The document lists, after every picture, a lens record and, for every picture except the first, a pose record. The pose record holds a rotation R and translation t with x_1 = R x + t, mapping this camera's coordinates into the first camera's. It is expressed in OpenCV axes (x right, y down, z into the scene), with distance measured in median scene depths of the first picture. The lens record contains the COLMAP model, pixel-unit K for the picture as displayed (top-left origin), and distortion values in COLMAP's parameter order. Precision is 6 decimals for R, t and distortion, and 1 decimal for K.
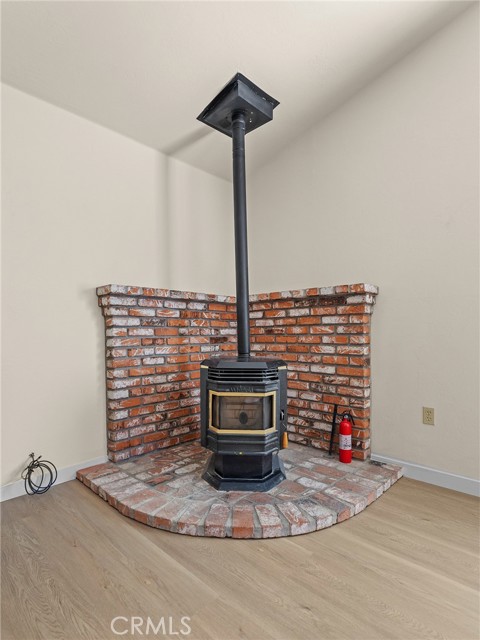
lens RADIAL K [[343.6, 0, 243.7], [0, 343.6, 337.7], [0, 0, 1]] dist [-0.016542, 0.002937]
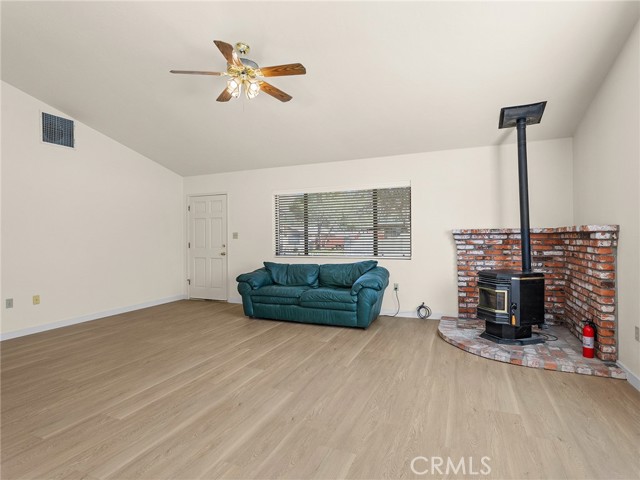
lens RADIAL K [[329.3, 0, 320.9], [0, 329.3, 238.3], [0, 0, 1]] dist [0.001380, 0.002017]
pose [[0.353212, 0.003859, -0.935536, 1.098707], [-0.007945, 0.999968, 0.001125, -0.090505], [0.935510, 0.007035, 0.353231, -0.418247]]
